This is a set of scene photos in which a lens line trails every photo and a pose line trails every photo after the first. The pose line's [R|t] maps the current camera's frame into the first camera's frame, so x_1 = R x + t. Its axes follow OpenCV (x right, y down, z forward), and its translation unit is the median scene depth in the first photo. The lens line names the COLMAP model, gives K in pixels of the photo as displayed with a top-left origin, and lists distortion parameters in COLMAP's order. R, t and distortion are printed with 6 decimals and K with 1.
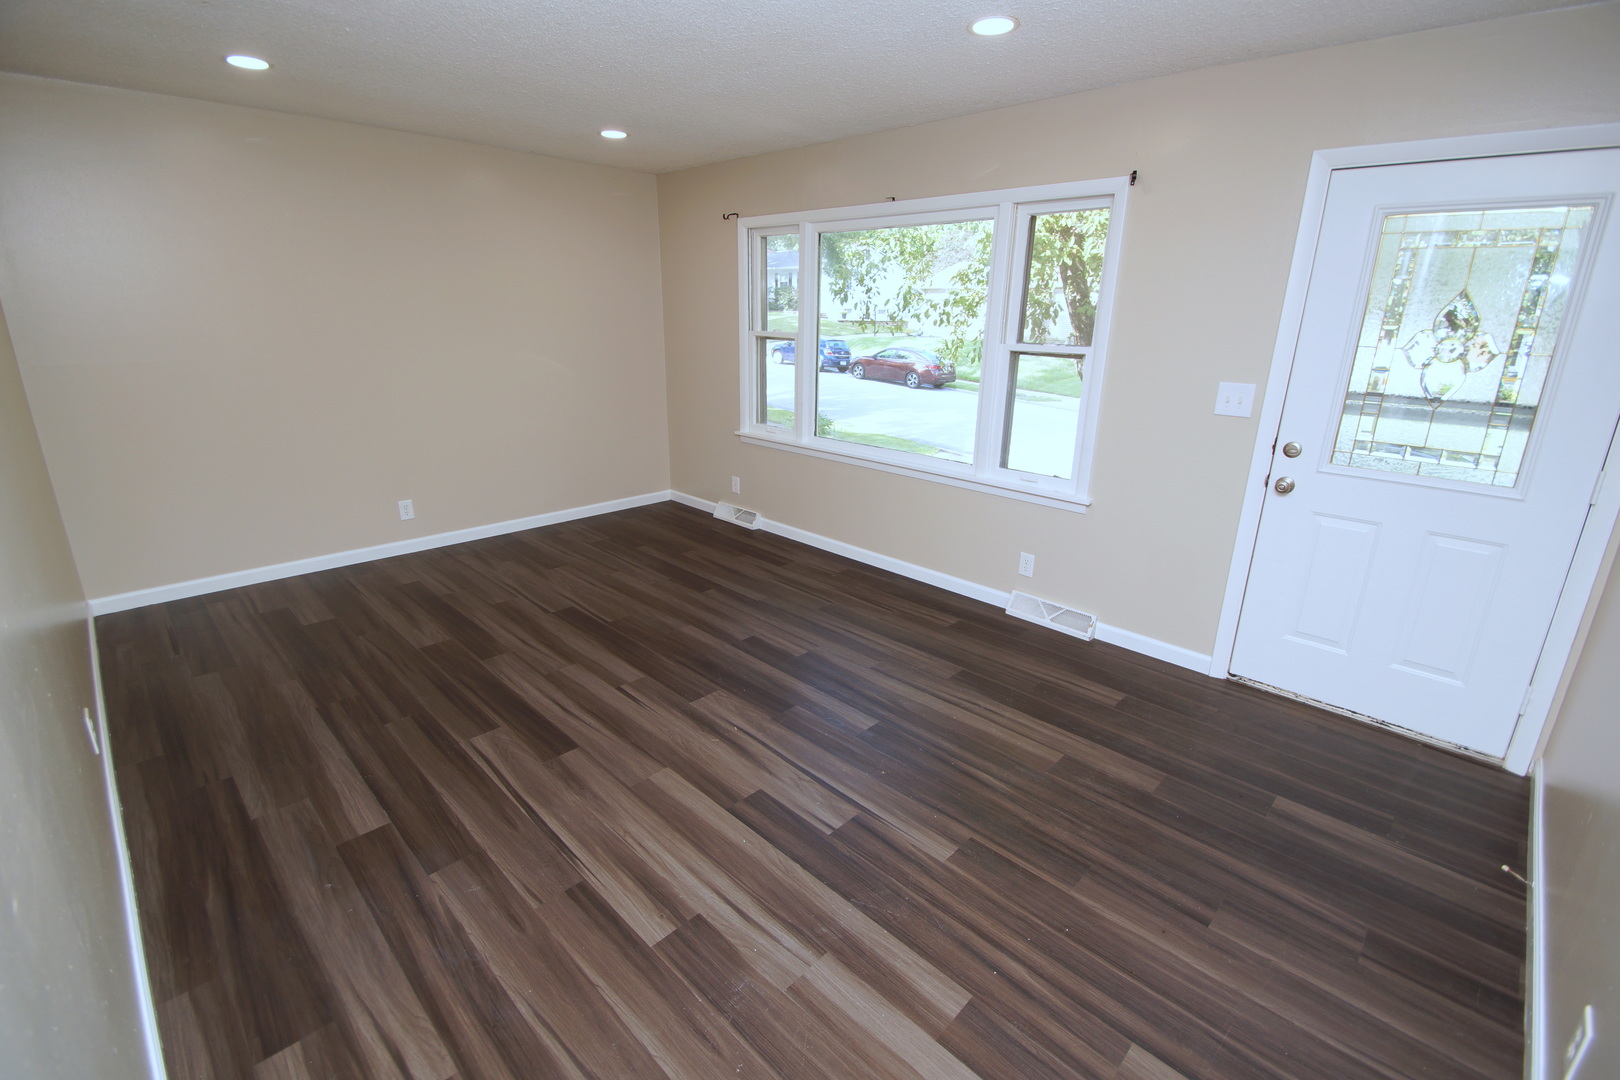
lens RADIAL K [[715.3, 0, 808.5], [0, 715.3, 529.9], [0, 0, 1]] dist [0.007496, -0.002551]
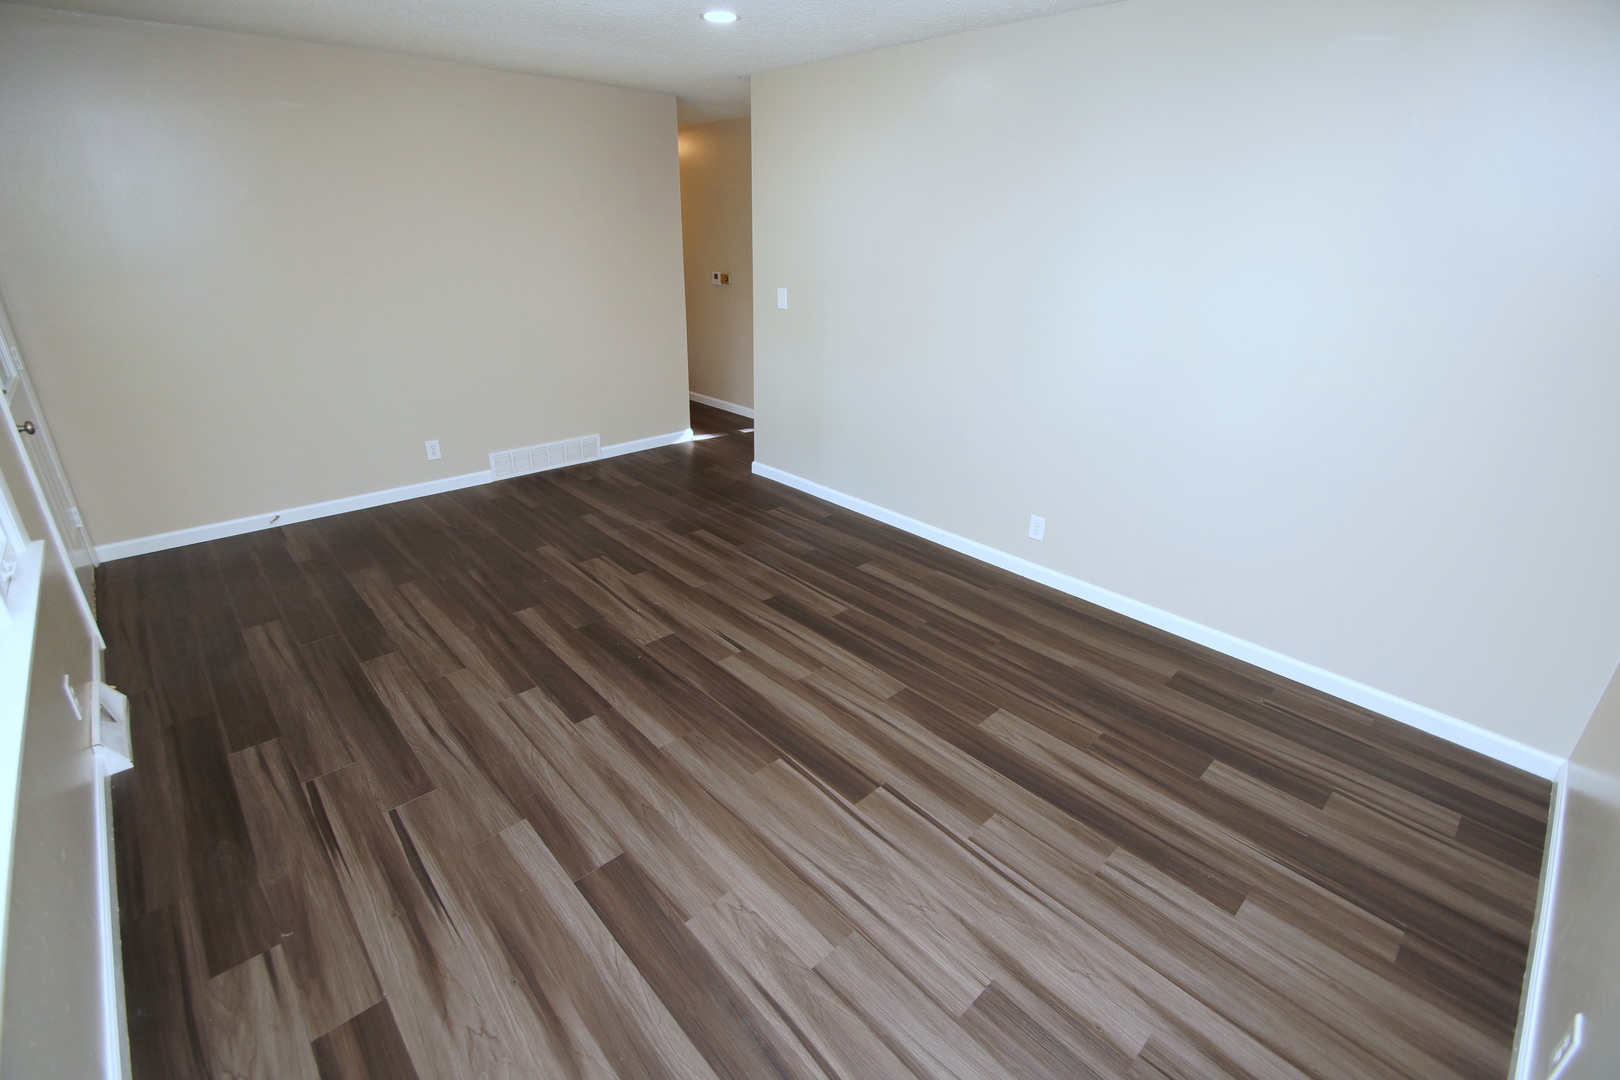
lens RADIAL K [[715.3, 0, 812.1], [0, 715.3, 533.6], [0, 0, 1]] dist [0.007496, -0.002551]
pose [[-0.998316, -0.053037, 0.023480, -0.407690], [-0.025379, 0.763437, 0.645383, -0.595669], [-0.052155, 0.643701, -0.763498, 1.789790]]
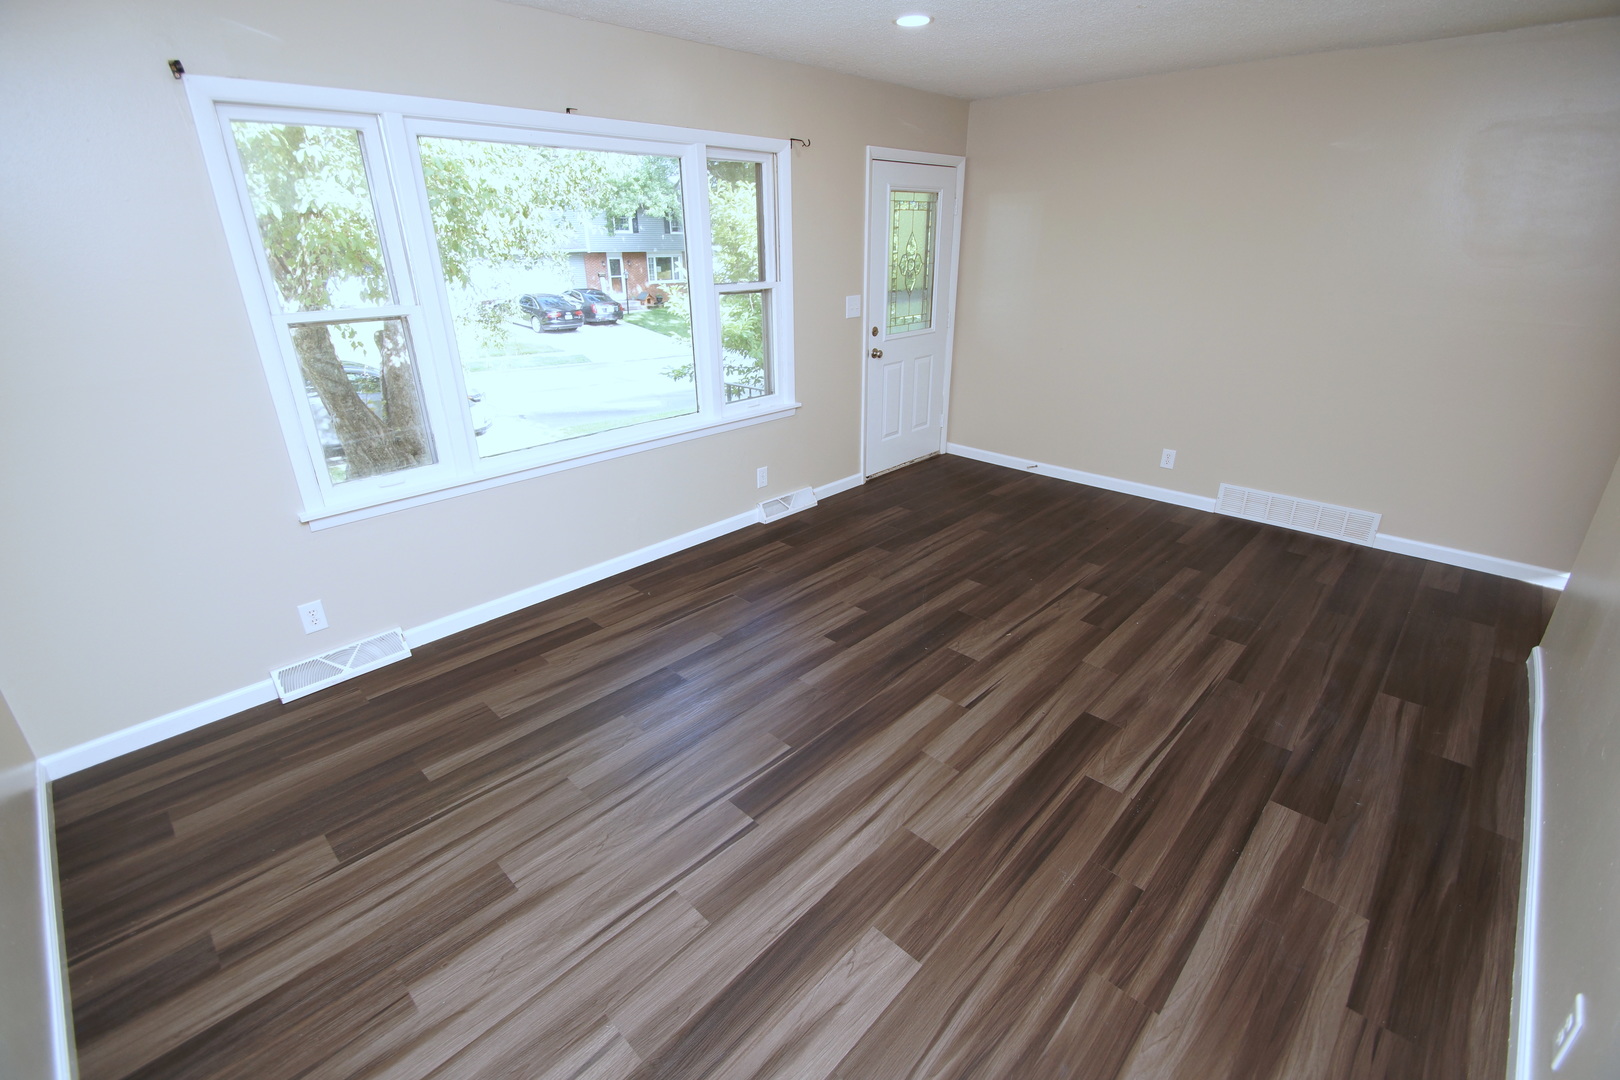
lens RADIAL K [[715.3, 0, 809.9], [0, 715.3, 534.9], [0, 0, 1]] dist [0.007496, -0.002551]
pose [[-0.009562, -0.405586, 0.914007, -1.070976], [0.300802, 0.870545, 0.389447, -0.402491], [-0.953639, 0.278659, 0.113677, 1.110573]]
